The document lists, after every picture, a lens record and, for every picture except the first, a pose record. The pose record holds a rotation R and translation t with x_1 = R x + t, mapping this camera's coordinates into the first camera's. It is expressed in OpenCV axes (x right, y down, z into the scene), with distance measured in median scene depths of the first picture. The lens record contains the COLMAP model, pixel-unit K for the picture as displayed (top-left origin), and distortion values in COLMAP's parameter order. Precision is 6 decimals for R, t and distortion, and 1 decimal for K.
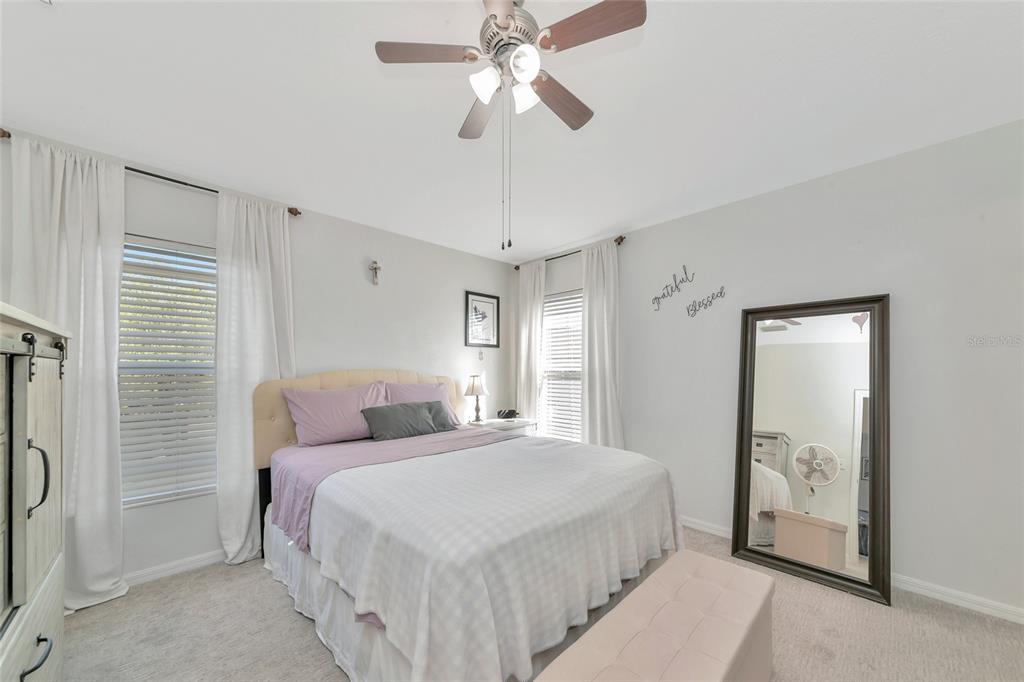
lens RADIAL K [[371.6, 0, 512.2], [0, 371.6, 369.2], [0, 0, 1]] dist [0.000108, -0.000019]
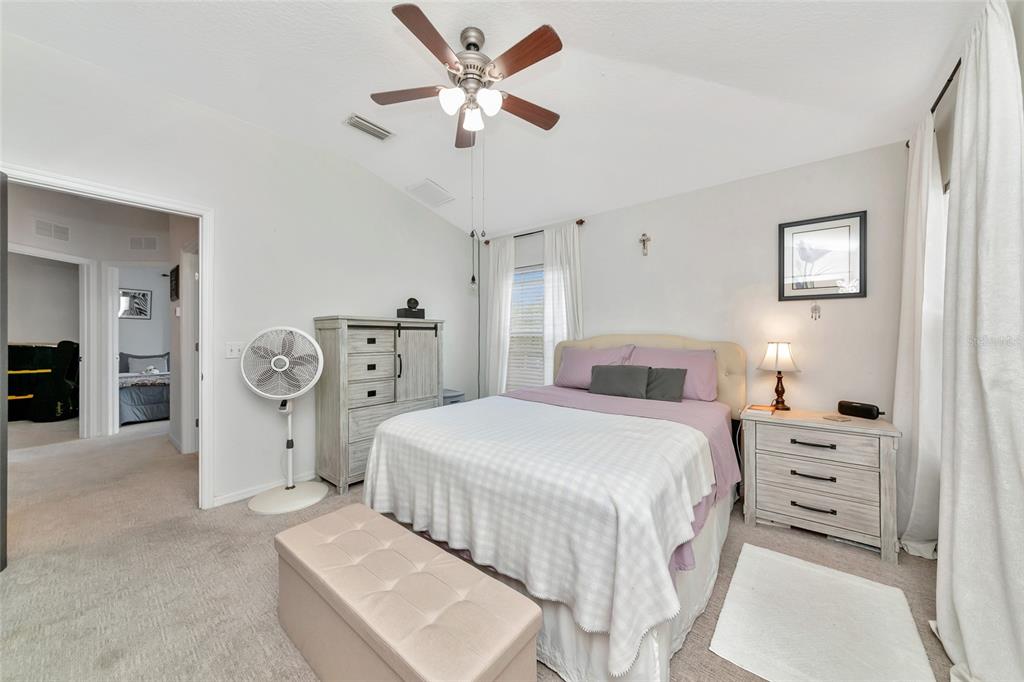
lens RADIAL K [[354.3, 0, 513.8], [0, 354.3, 337.9], [0, 0, 1]] dist [0.000287, -0.000018]
pose [[0.116899, 0.009098, -0.993102, 0.636082], [0.001544, 0.999955, 0.009343, 0.001253], [0.993143, -0.002626, 0.116880, 0.522225]]
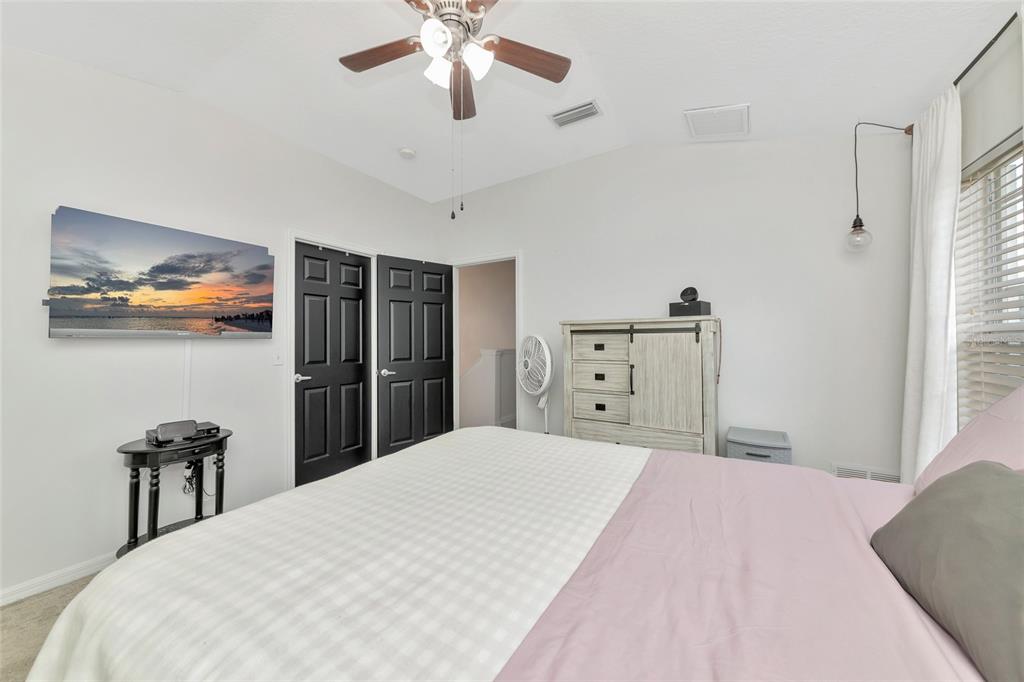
lens RADIAL K [[354.3, 0, 513.8], [0, 354.3, 337.9], [0, 0, 1]] dist [0.000287, -0.000018]
pose [[-0.967892, 0.007268, -0.251261, 0.044547], [0.009356, 0.999931, -0.007116, 0.000012], [0.251192, -0.009238, -0.967893, 1.020505]]
